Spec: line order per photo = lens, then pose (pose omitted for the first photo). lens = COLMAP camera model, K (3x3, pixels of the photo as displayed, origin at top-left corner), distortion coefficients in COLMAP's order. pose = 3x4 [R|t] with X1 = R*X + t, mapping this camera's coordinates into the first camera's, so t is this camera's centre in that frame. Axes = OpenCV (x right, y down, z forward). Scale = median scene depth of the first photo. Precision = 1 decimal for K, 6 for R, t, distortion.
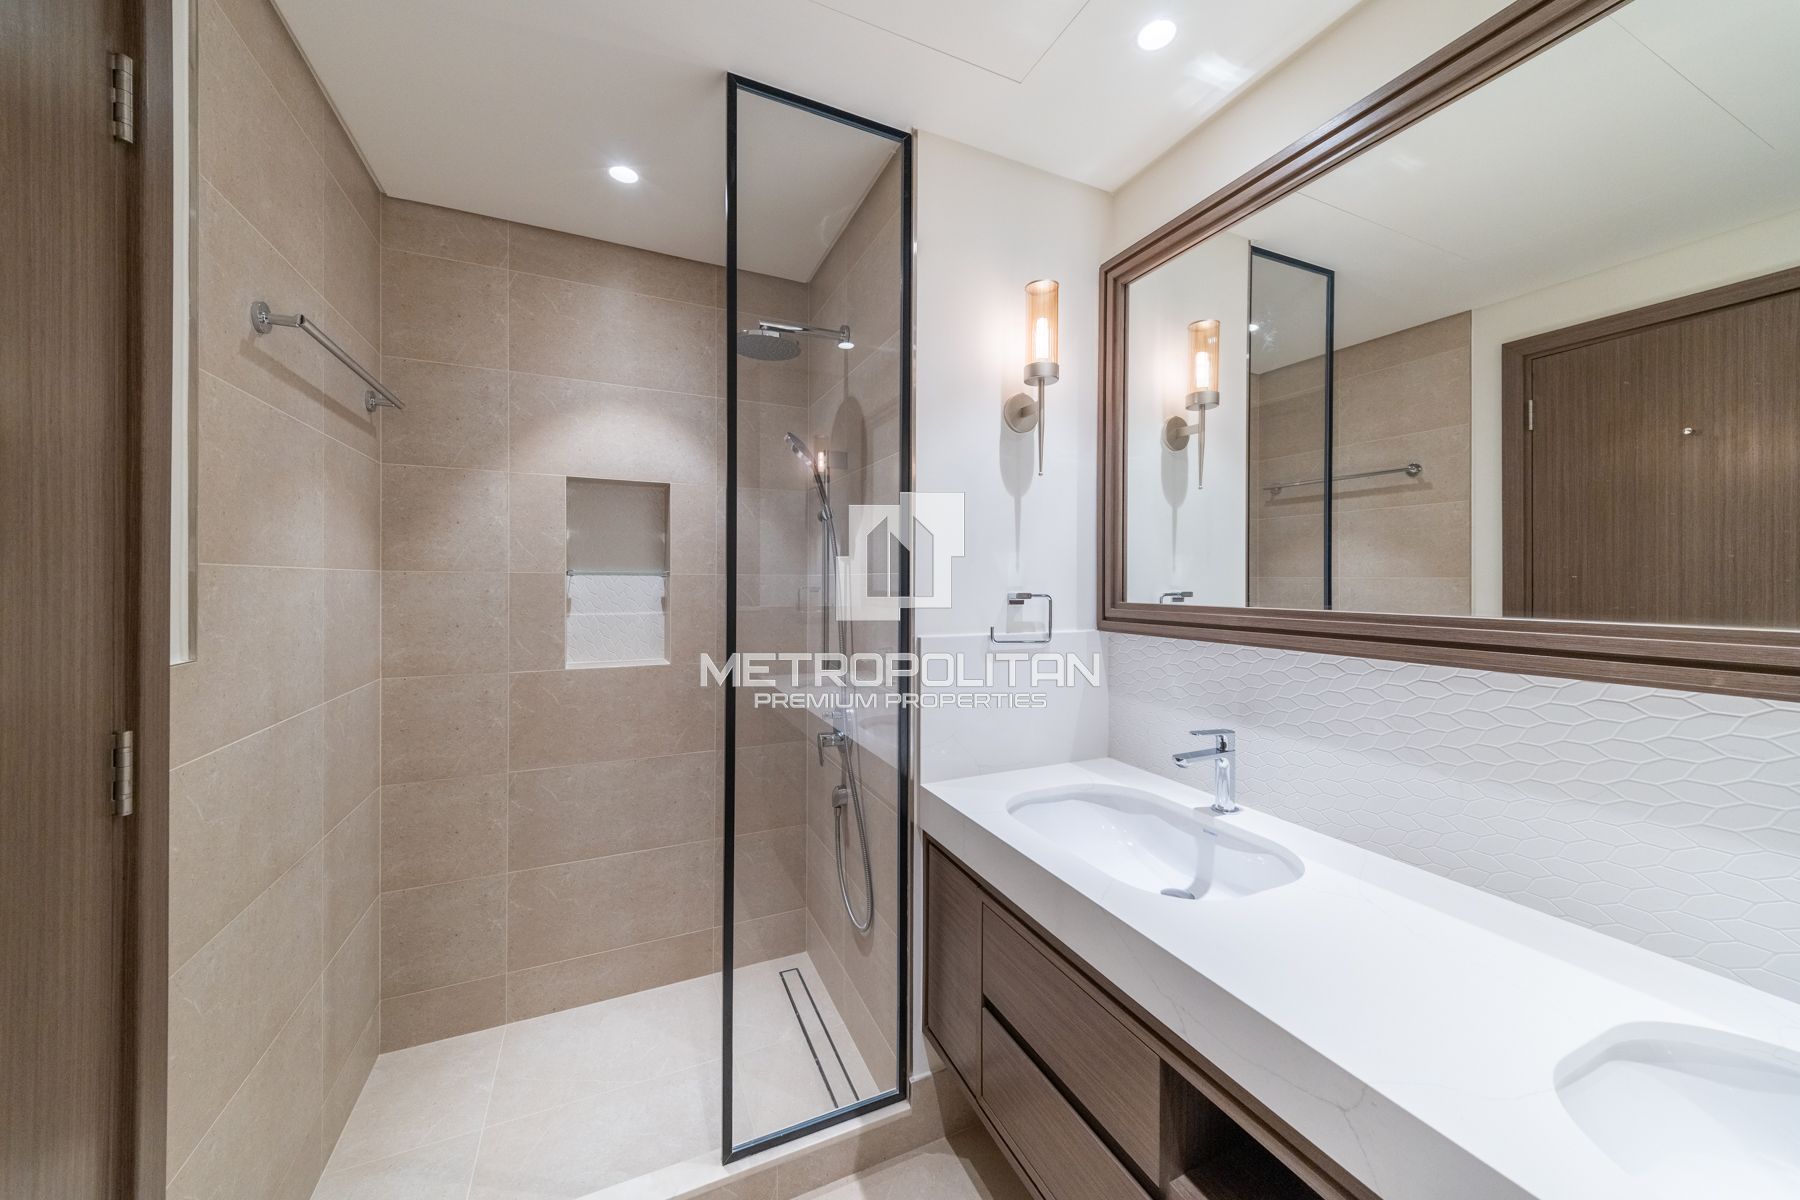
lens RADIAL K [[627.2, 0, 896.2], [0, 627.2, 601.7], [0, 0, 1]] dist [0.017080, -0.006646]
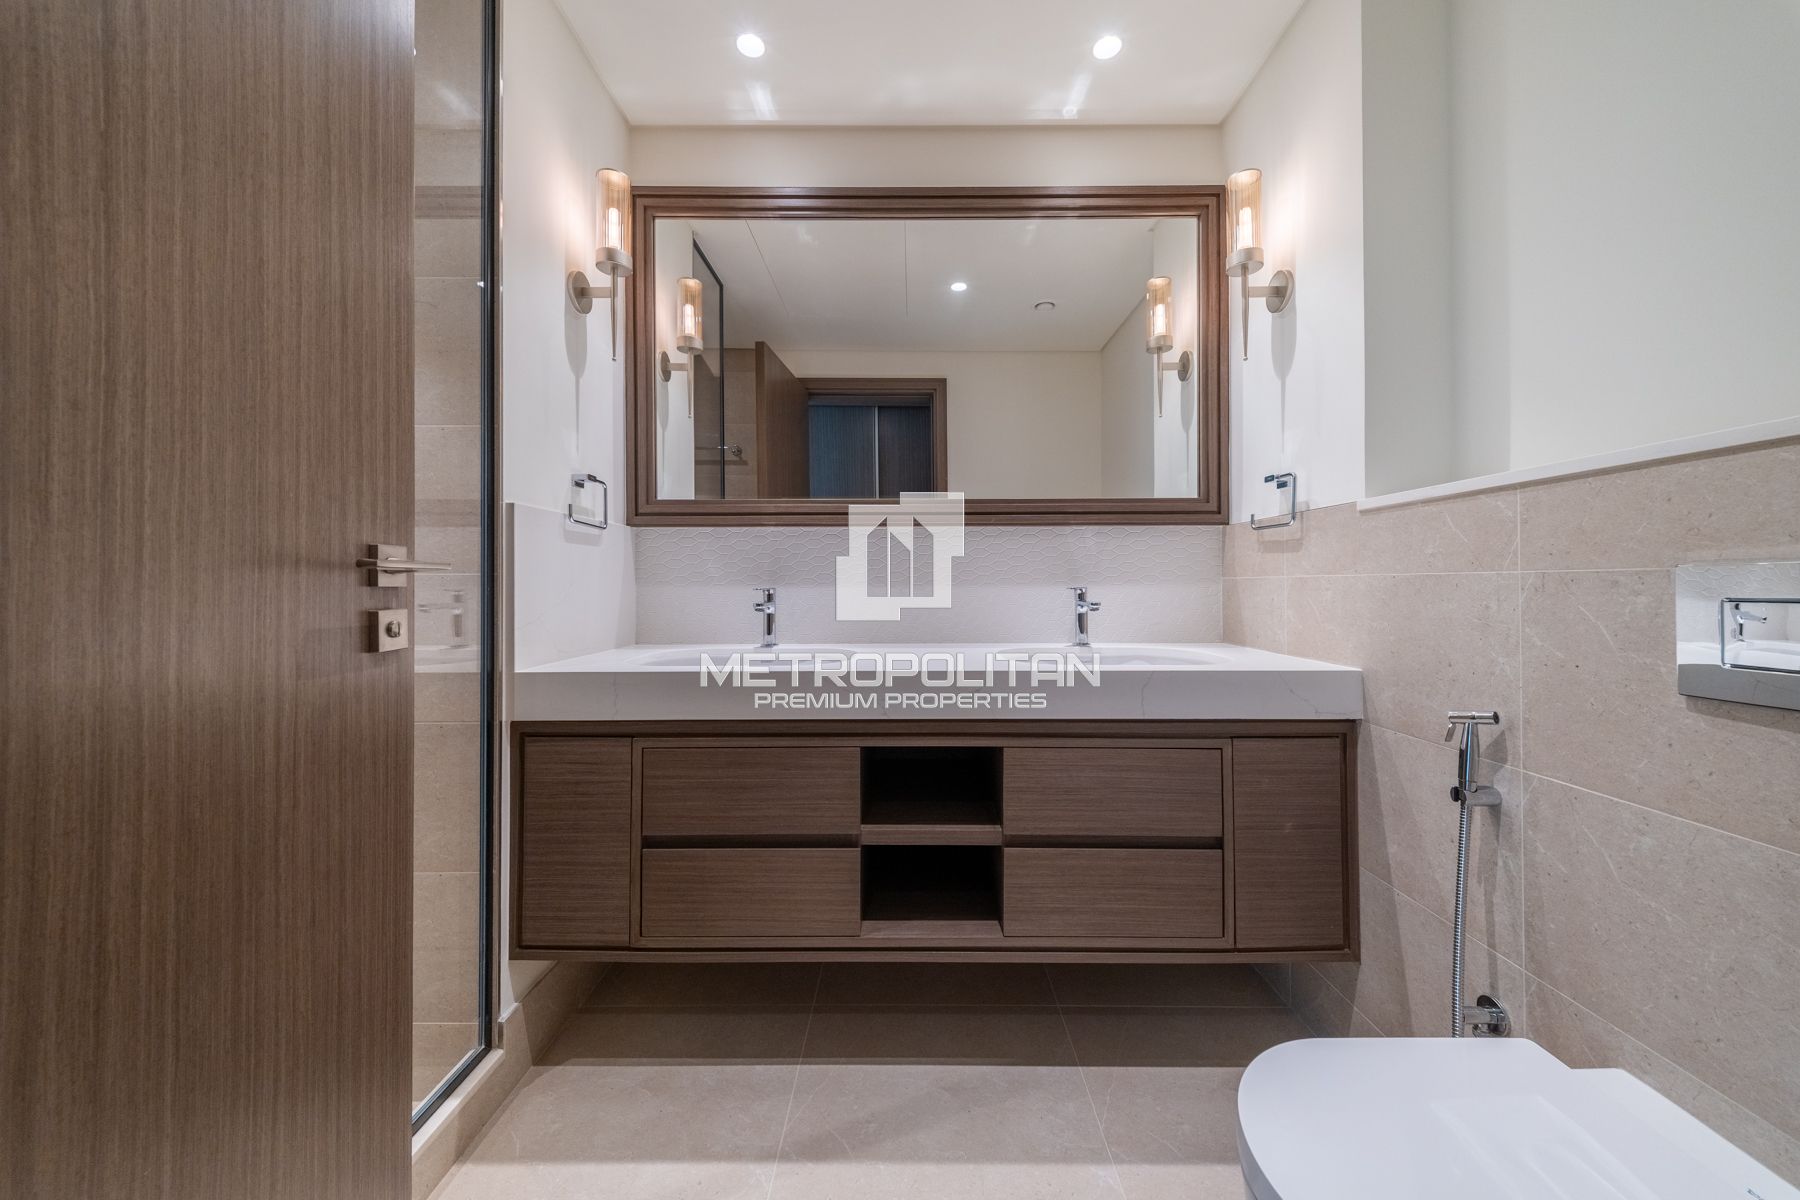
lens RADIAL K [[627.2, 0, 896.2], [0, 627.2, 601.7], [0, 0, 1]] dist [0.017080, -0.006646]
pose [[0.429168, -0.029416, 0.902746, -0.522723], [0.030604, 0.999369, 0.018015, 0.192621], [-0.902706, 0.019896, 0.429797, 0.136348]]
